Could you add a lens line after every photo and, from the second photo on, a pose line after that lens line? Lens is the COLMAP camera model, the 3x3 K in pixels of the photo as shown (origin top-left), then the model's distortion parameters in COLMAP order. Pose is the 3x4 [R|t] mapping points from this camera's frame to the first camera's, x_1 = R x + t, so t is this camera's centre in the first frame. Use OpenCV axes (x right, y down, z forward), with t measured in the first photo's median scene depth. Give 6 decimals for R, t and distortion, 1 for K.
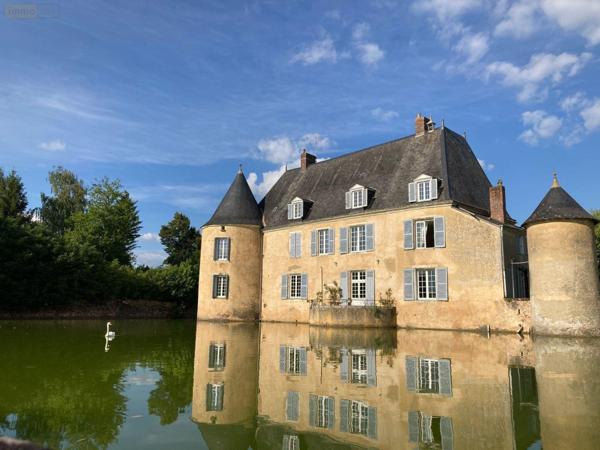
lens RADIAL K [[492.9, 0, 300.0], [0, 492.9, 225.0], [0, 0, 1]] dist [0.067337, -0.113808]
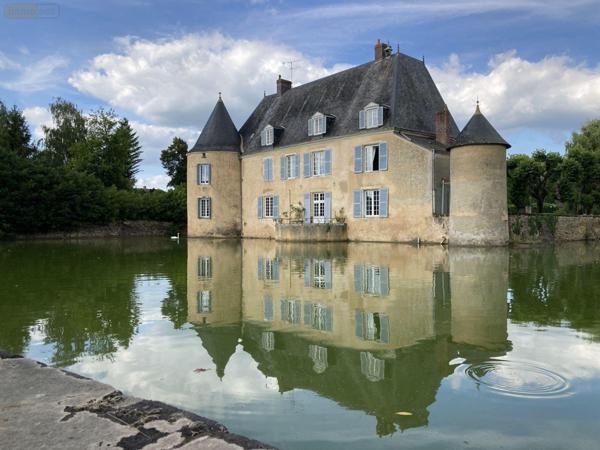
lens RADIAL K [[492.9, 0, 300.0], [0, 492.9, 225.0], [0, 0, 1]] dist [0.067337, -0.113808]
pose [[0.998452, -0.021447, -0.051321, 0.120338], [0.029944, 0.984815, 0.171005, -0.024218], [0.046875, -0.172277, 0.983933, -0.104622]]
